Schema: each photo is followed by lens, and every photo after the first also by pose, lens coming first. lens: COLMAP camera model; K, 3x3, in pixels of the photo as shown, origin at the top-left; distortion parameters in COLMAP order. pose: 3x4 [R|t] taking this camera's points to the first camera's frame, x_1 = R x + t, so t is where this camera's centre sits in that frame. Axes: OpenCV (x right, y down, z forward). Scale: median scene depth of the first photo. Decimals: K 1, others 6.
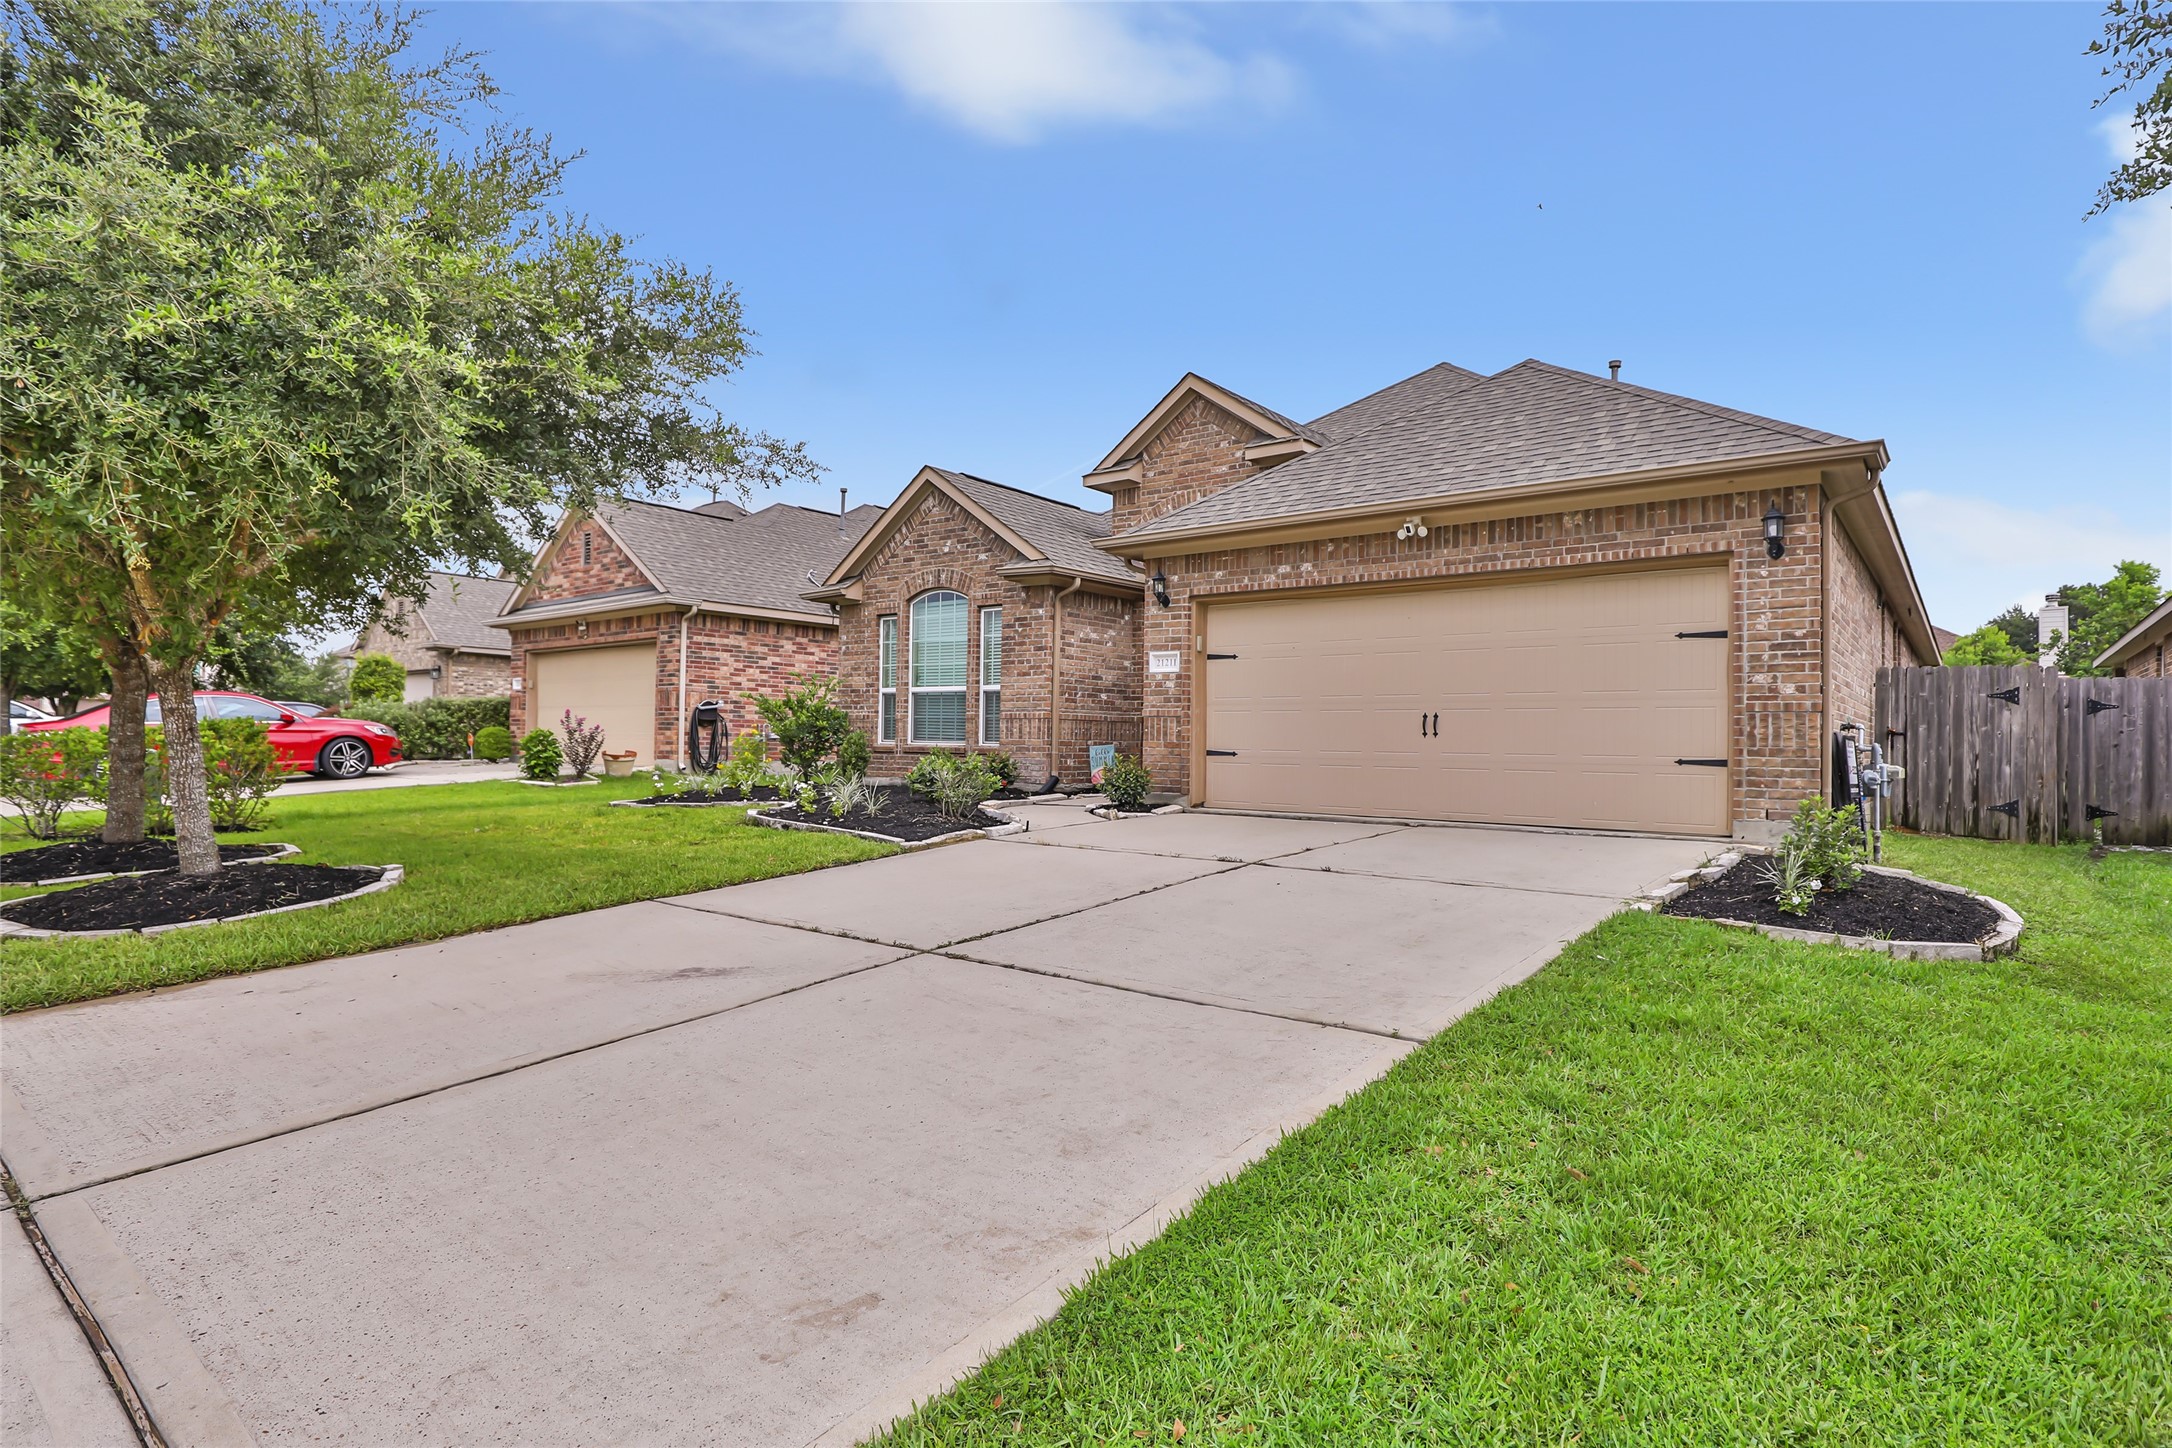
lens RADIAL K [[1104.1, 0, 1094.2], [0, 1104.1, 725.6], [0, 0, 1]] dist [0.004171, 0.000031]
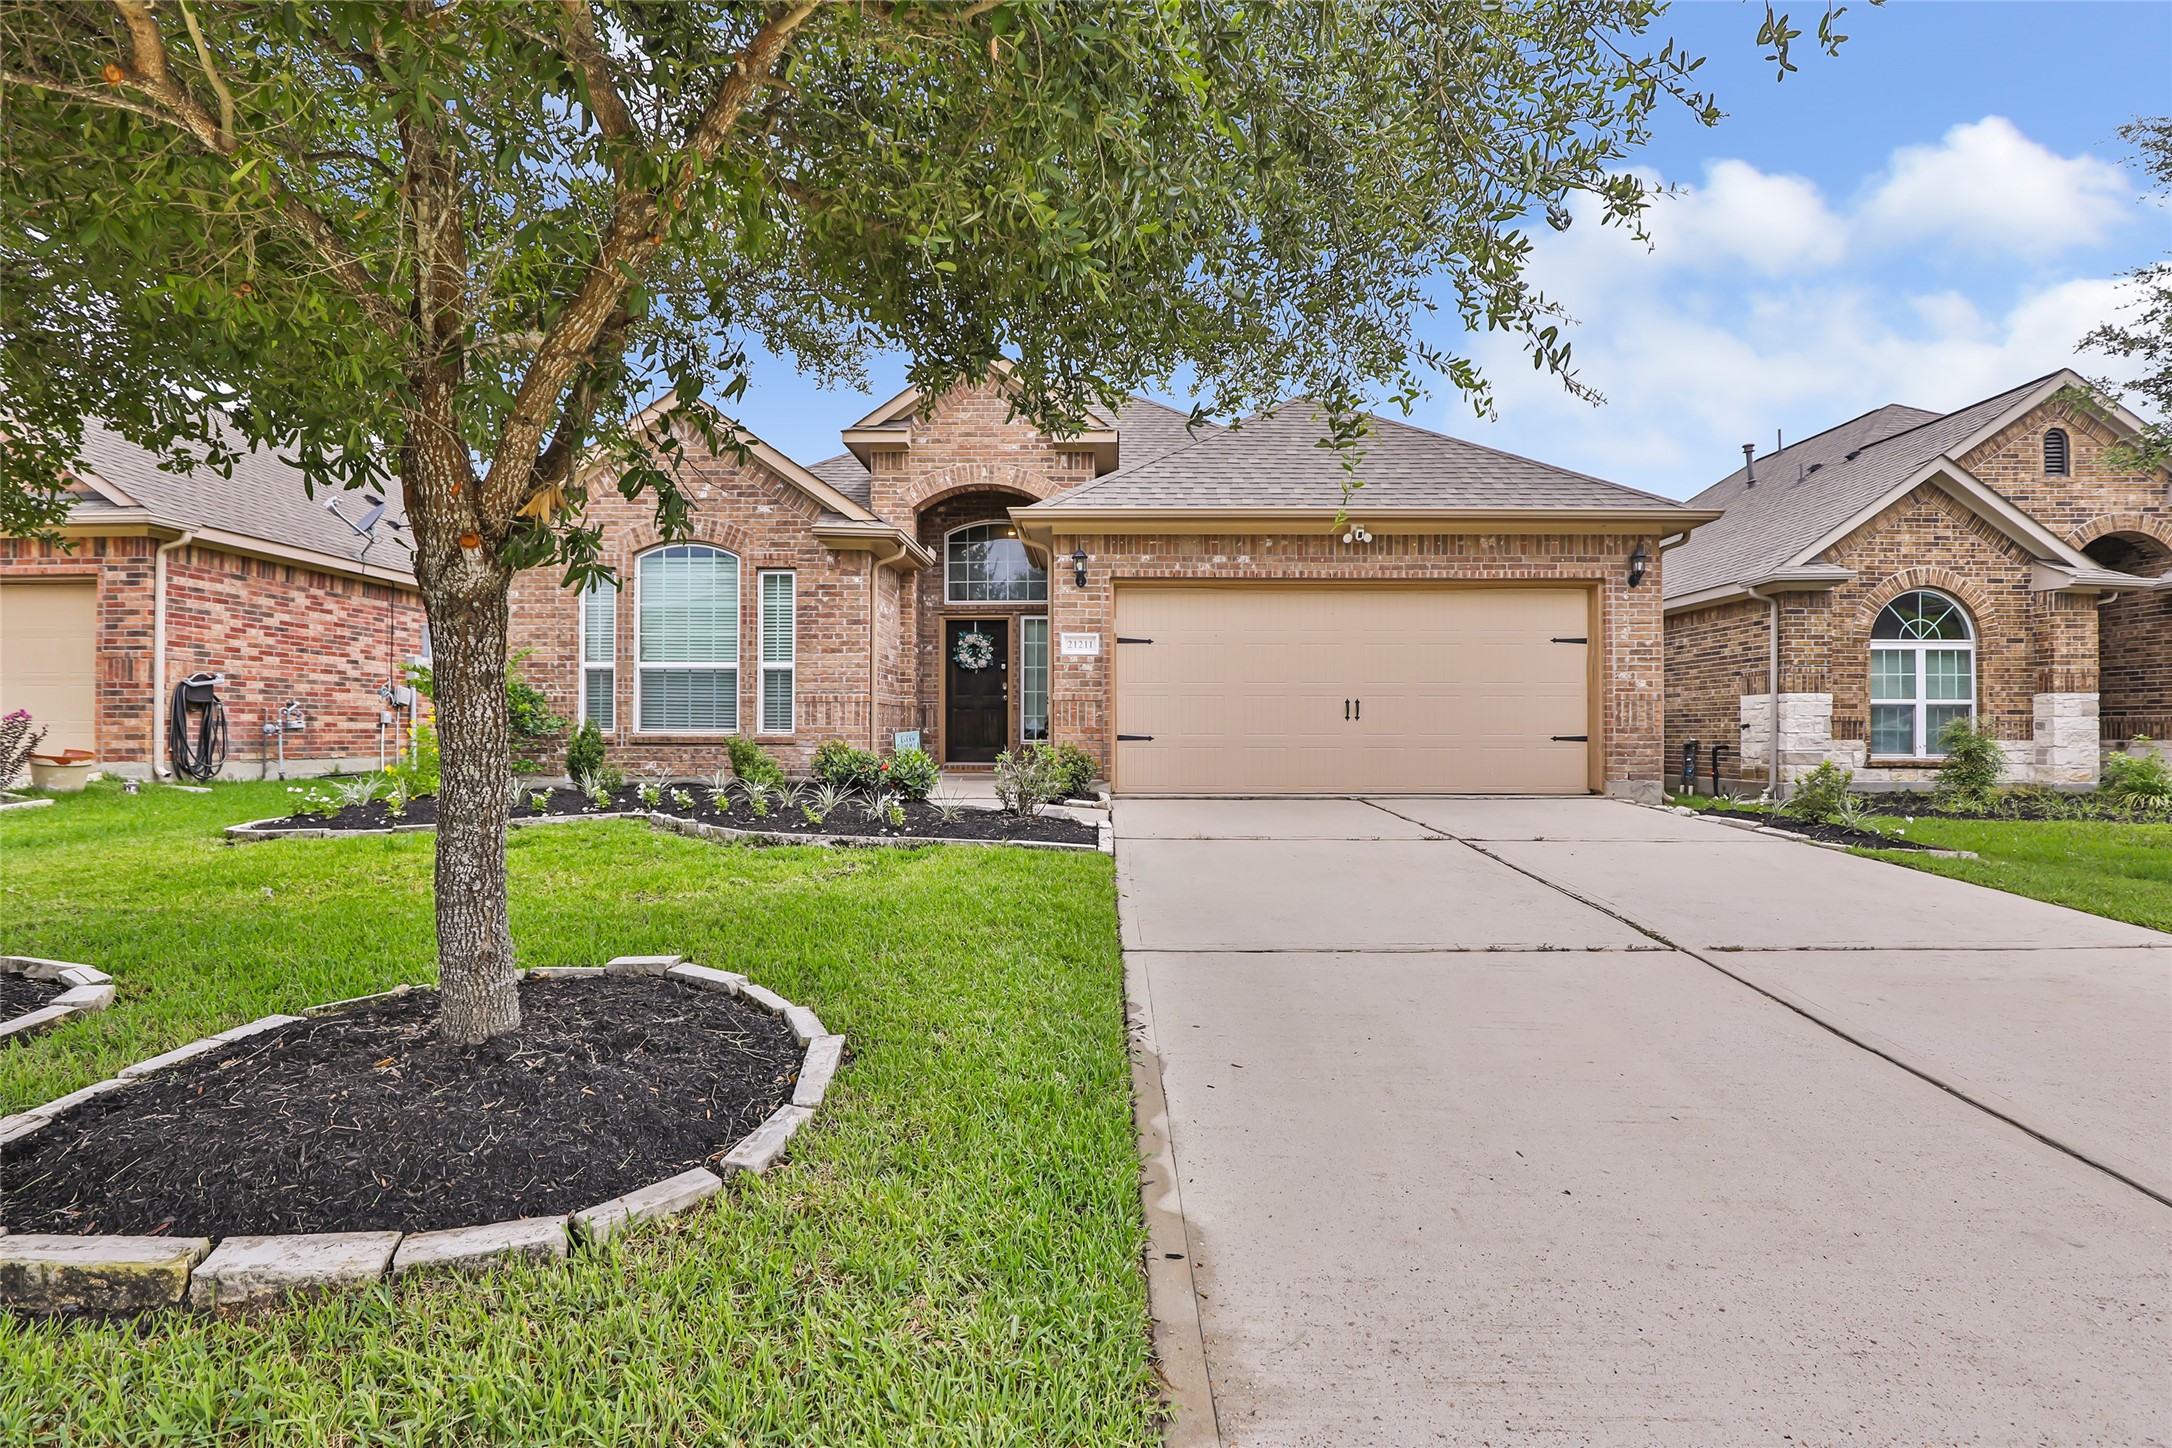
lens RADIAL K [[1056.3, 0, 1063.7], [0, 1056.3, 727.5], [0, 0, 1]] dist [-0.017887, 0.000833]
pose [[0.798920, -0.010131, 0.601352, -0.423423], [-0.000046, 0.999857, 0.016906, -0.000418], [-0.601438, -0.013534, 0.798805, 0.230899]]
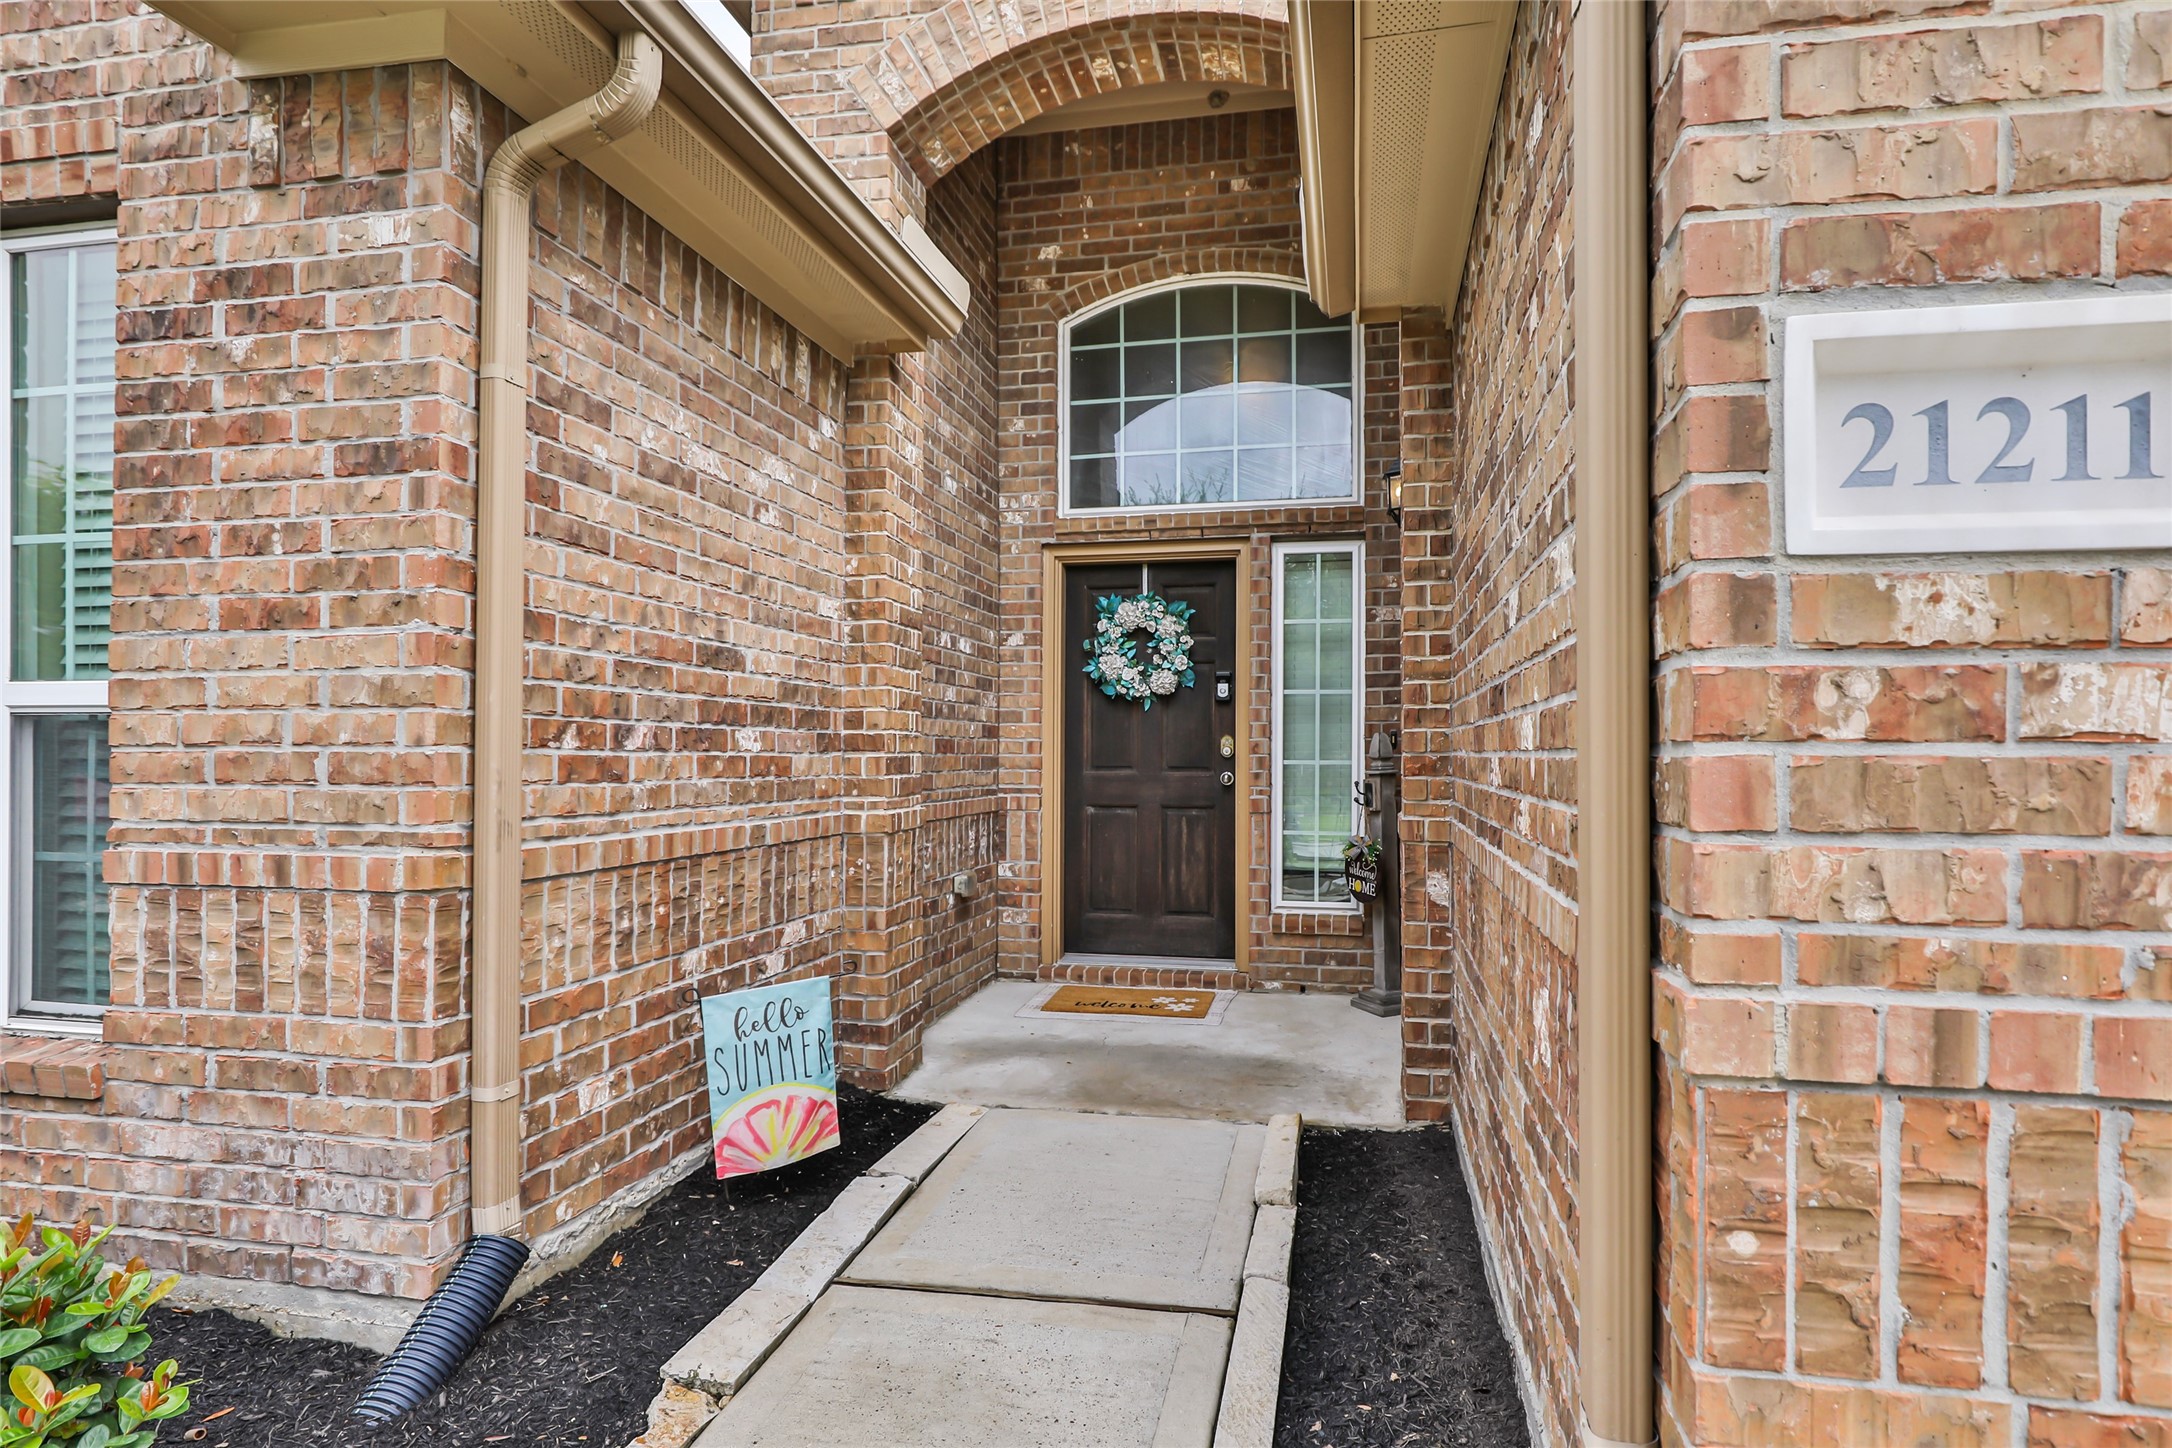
lens RADIAL K [[1056.3, 0, 1157.6], [0, 1056.3, 748.4], [0, 0, 1]] dist [-0.017887, 0.000833]
pose [[0.876740, -0.008652, 0.480886, -0.023270], [0.000922, 0.999867, 0.016308, -0.030028], [-0.480963, -0.013854, 0.876631, 0.813404]]
